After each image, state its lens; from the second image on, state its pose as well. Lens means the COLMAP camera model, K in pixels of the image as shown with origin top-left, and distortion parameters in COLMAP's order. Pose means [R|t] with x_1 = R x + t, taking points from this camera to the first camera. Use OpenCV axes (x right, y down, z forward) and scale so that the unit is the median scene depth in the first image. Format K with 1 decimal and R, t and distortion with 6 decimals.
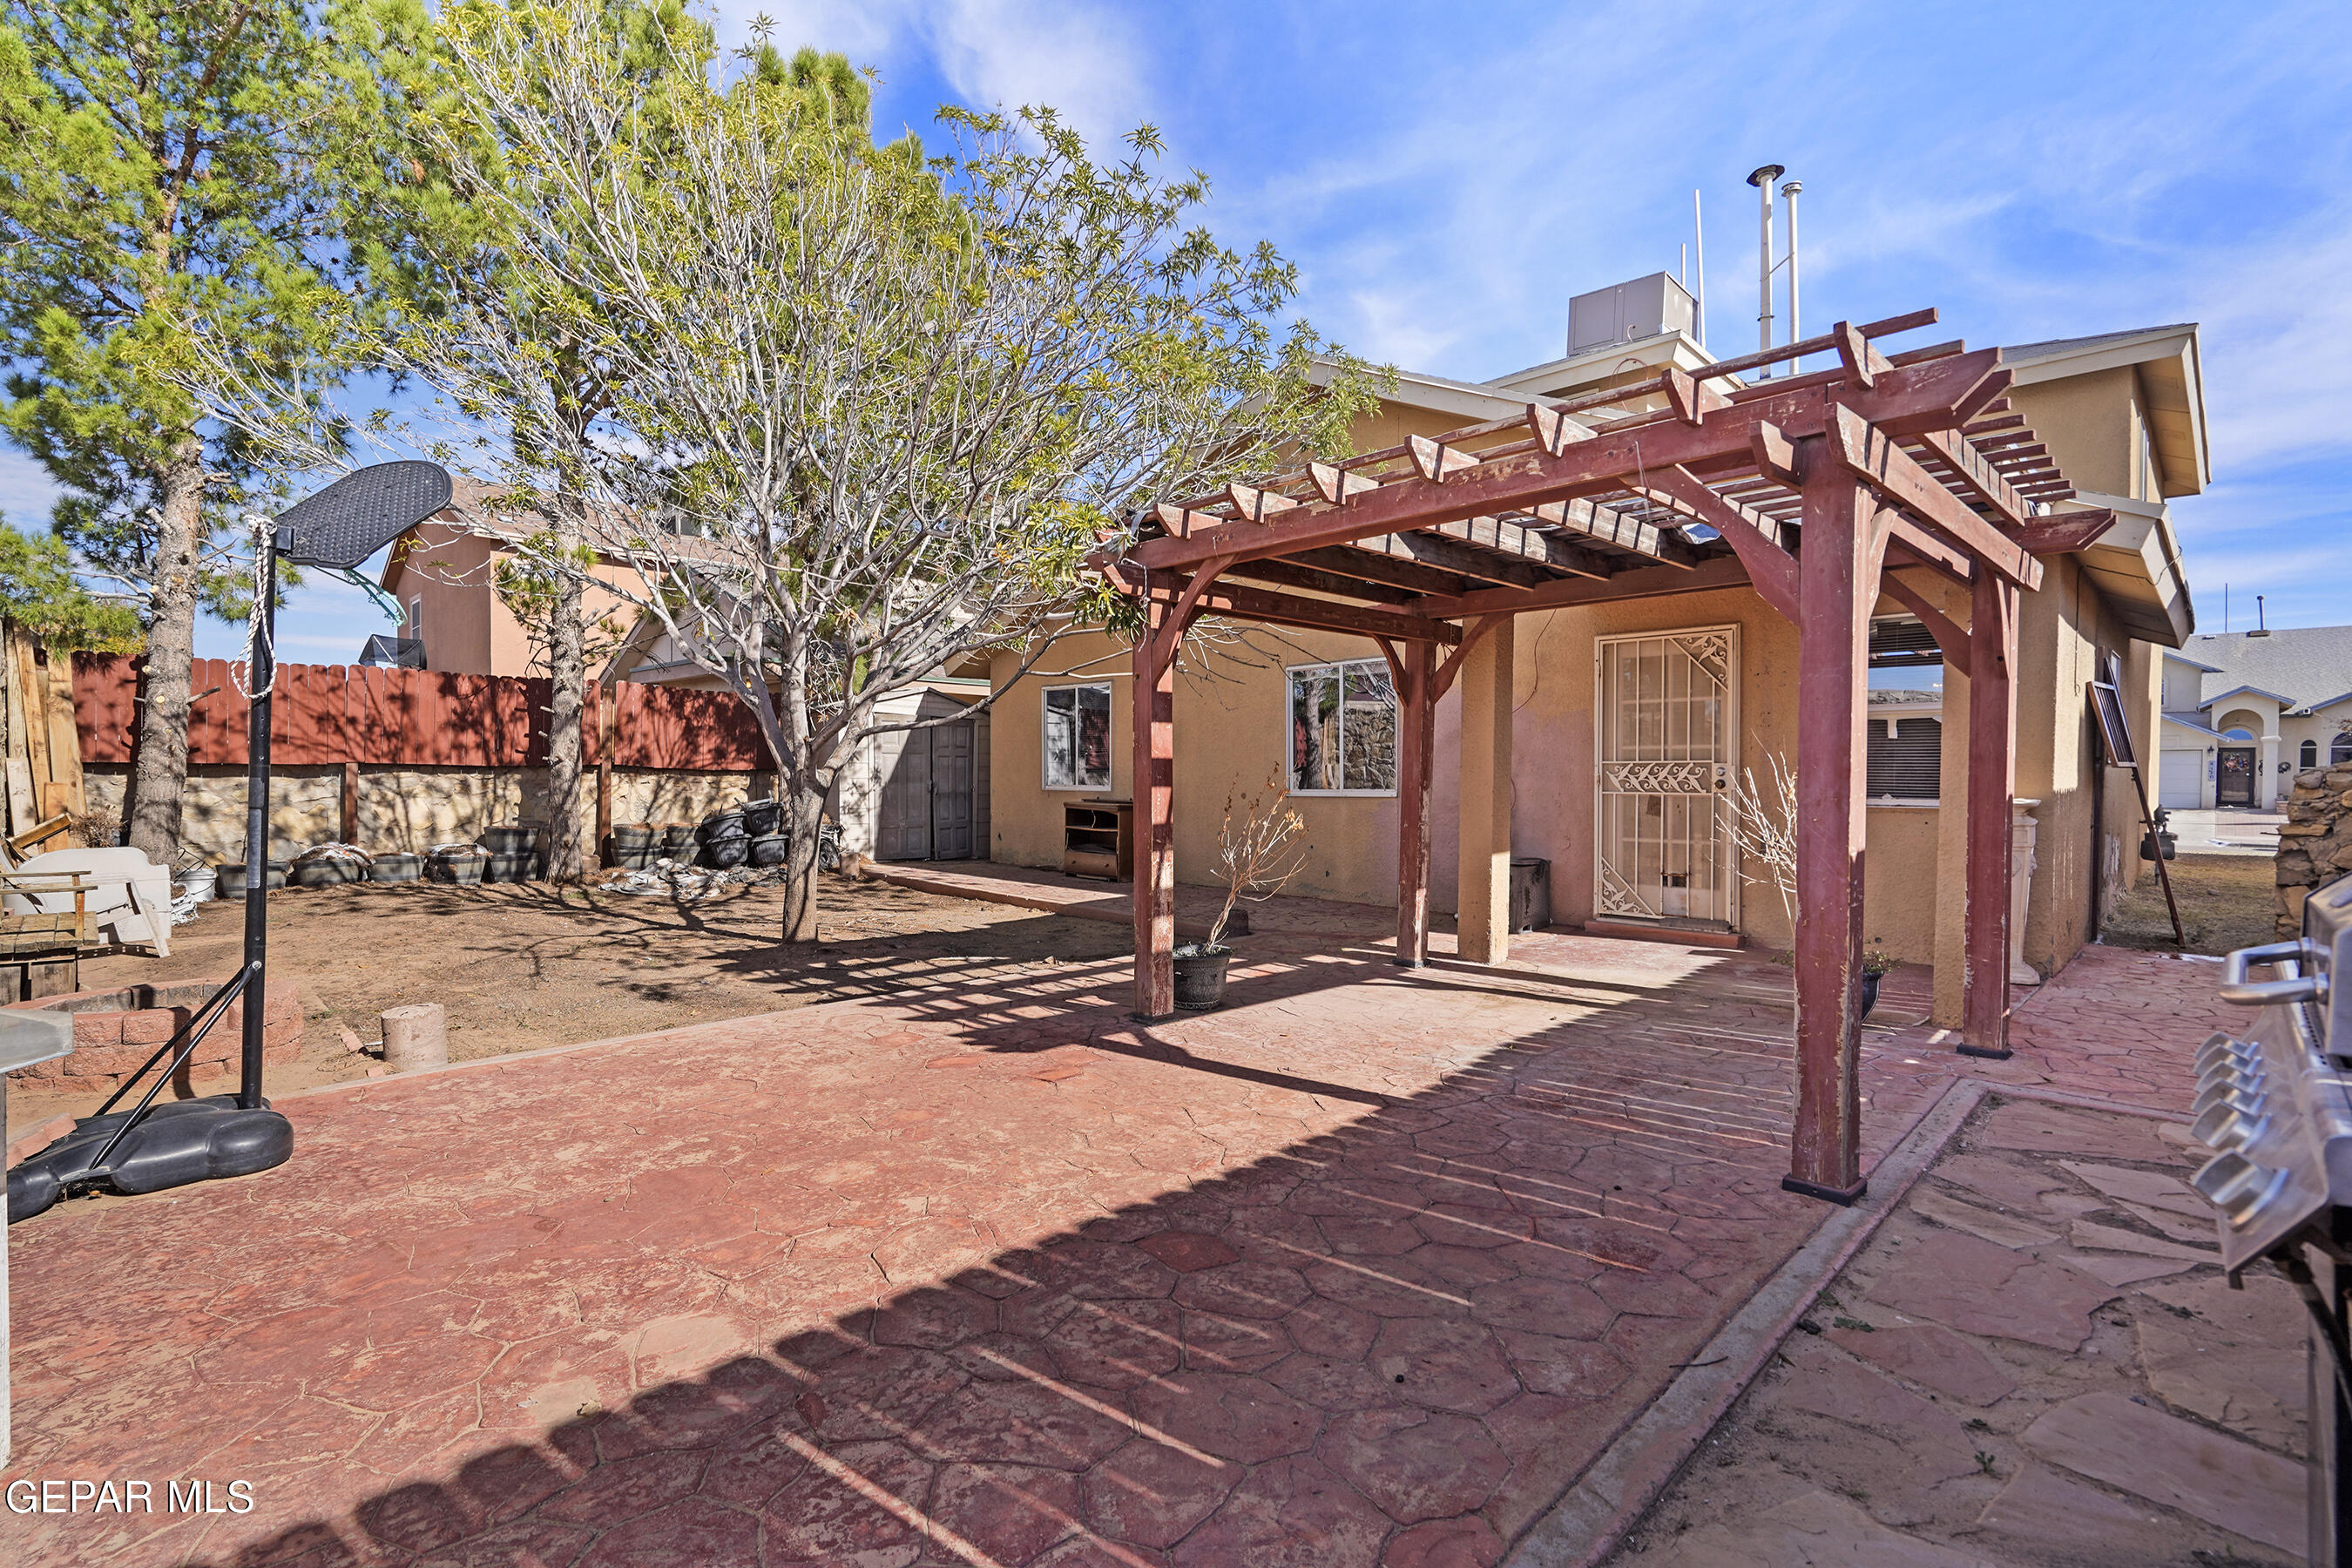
lens RADIAL K [[1081.6, 0, 1177.1], [0, 1081.6, 775.9], [0, 0, 1]] dist [-0.004119, 0.001549]
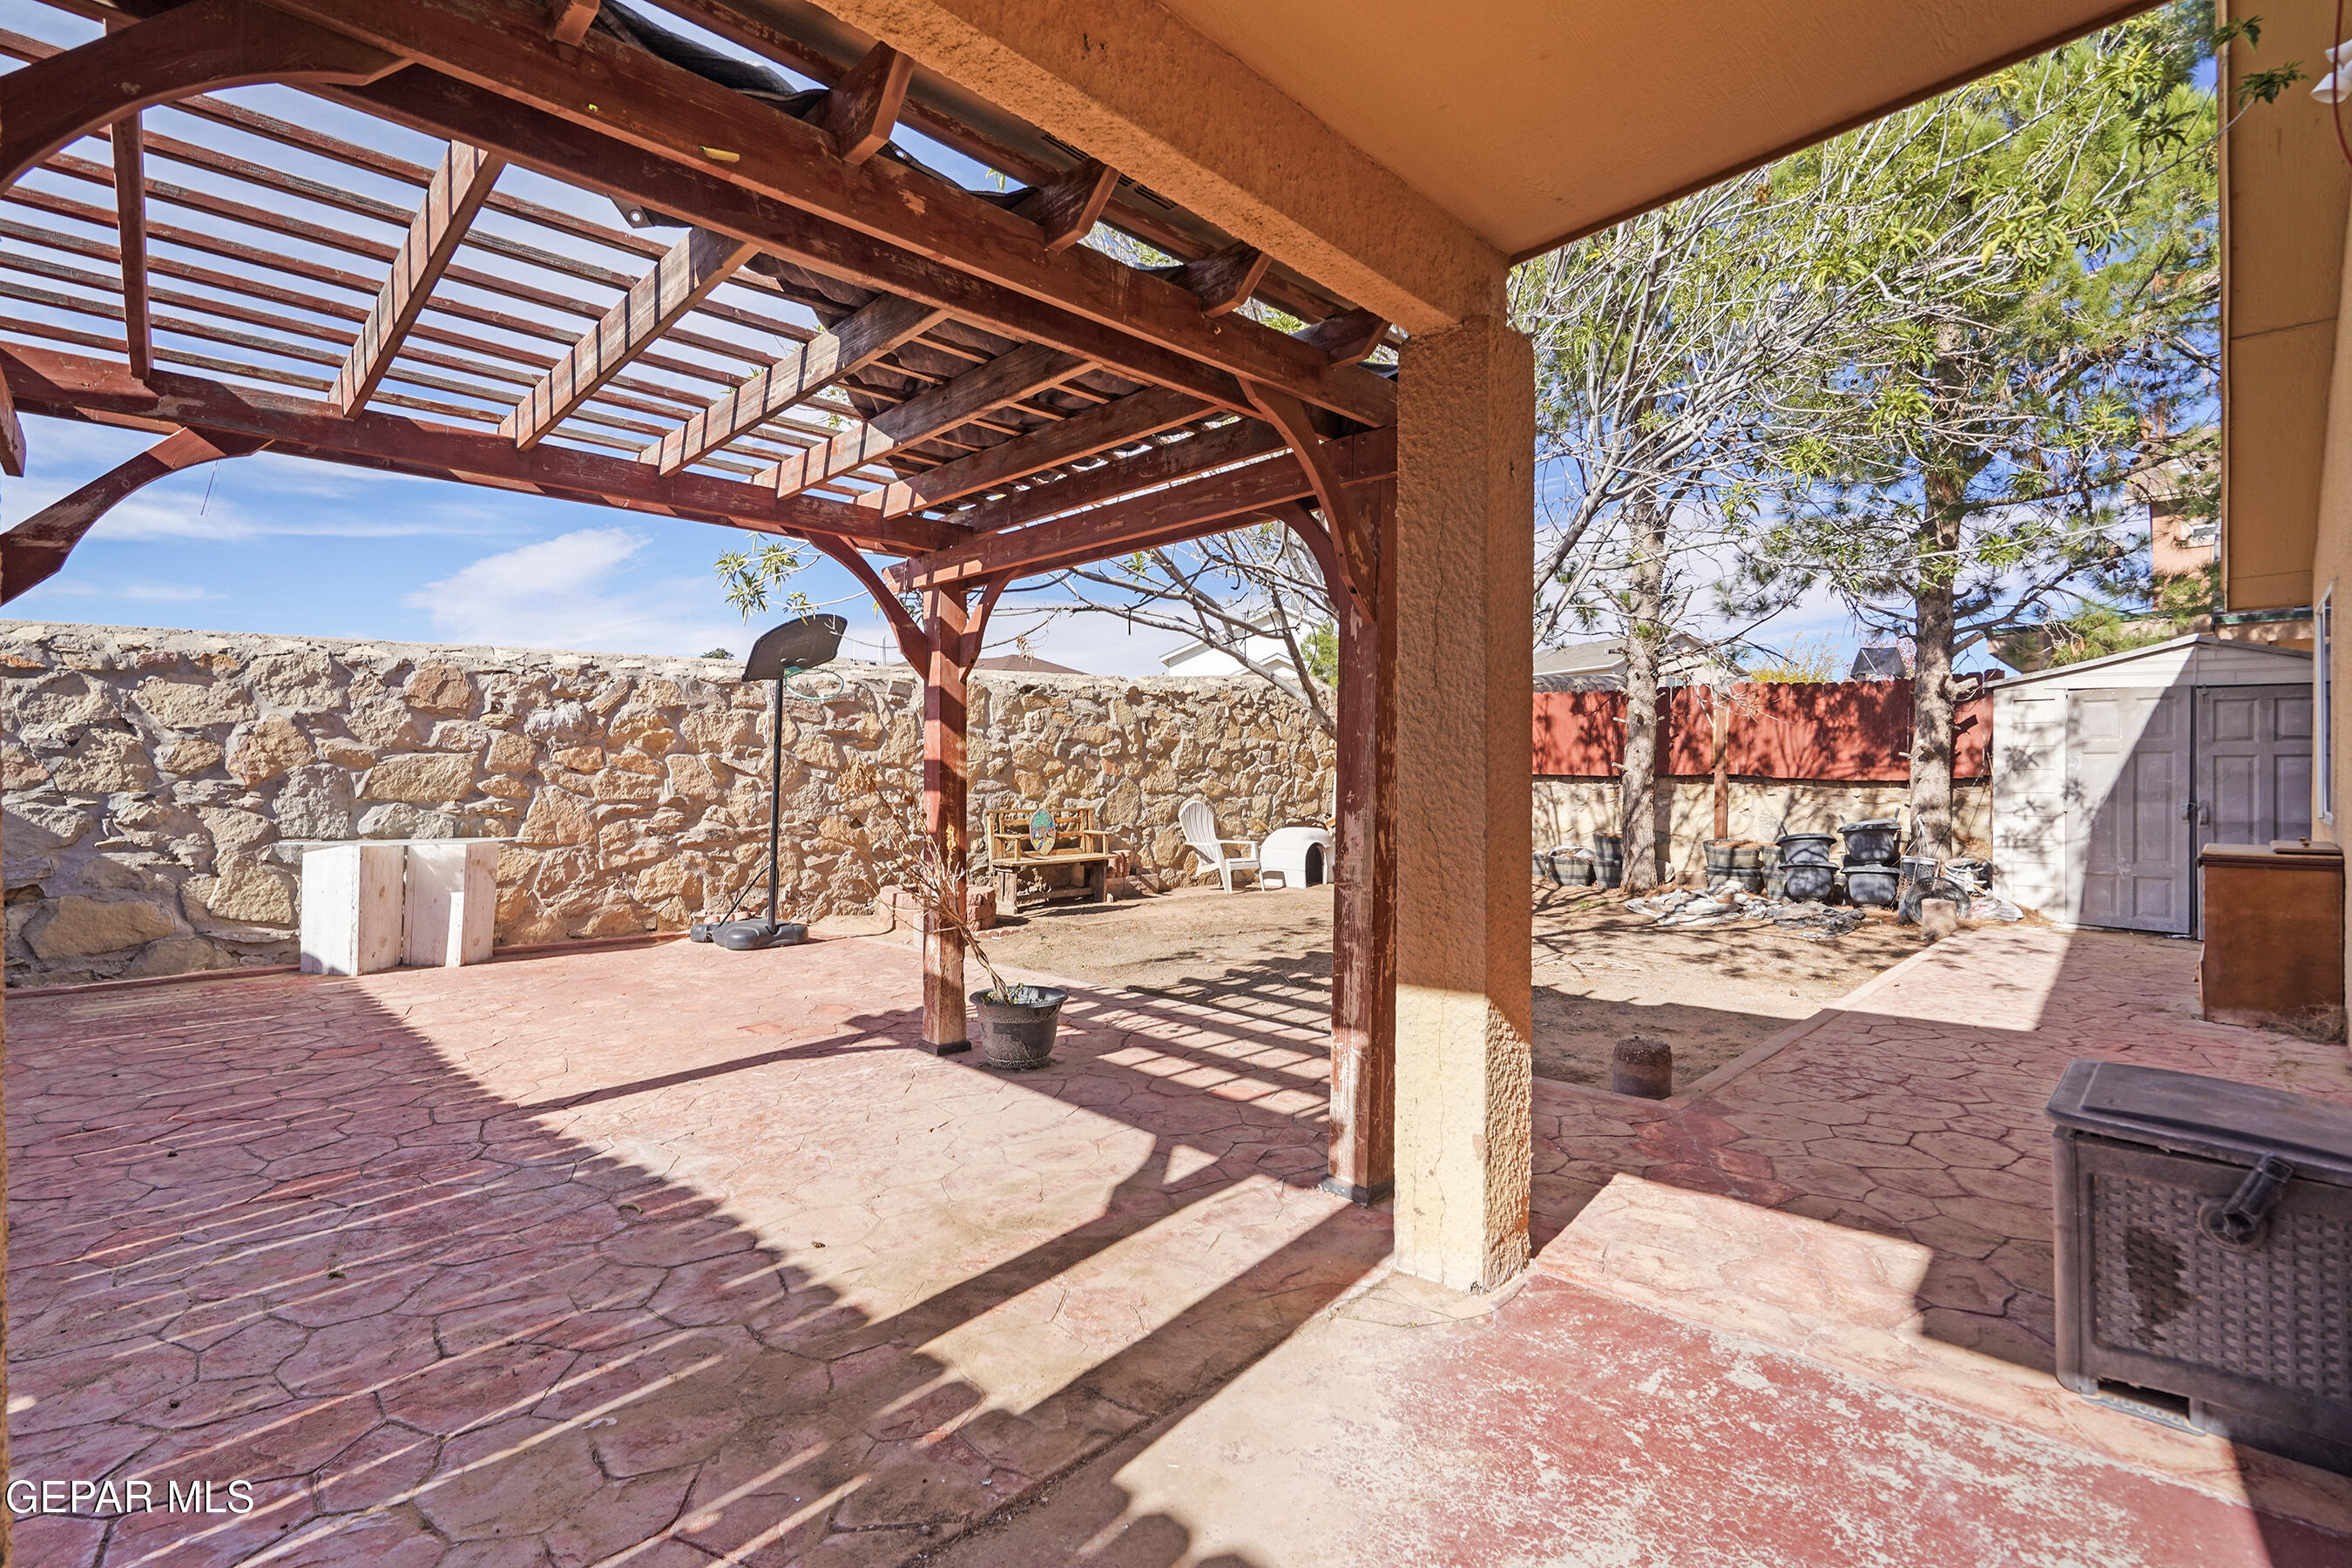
lens RADIAL K [[1081.6, 0, 1176.9], [0, 1081.6, 769.3], [0, 0, 1]] dist [-0.004119, 0.001549]
pose [[-0.000290, -0.010049, -0.999949, 0.395538], [-0.008738, 0.999911, -0.010047, -0.001957], [0.999962, 0.008734, -0.000377, 0.529614]]
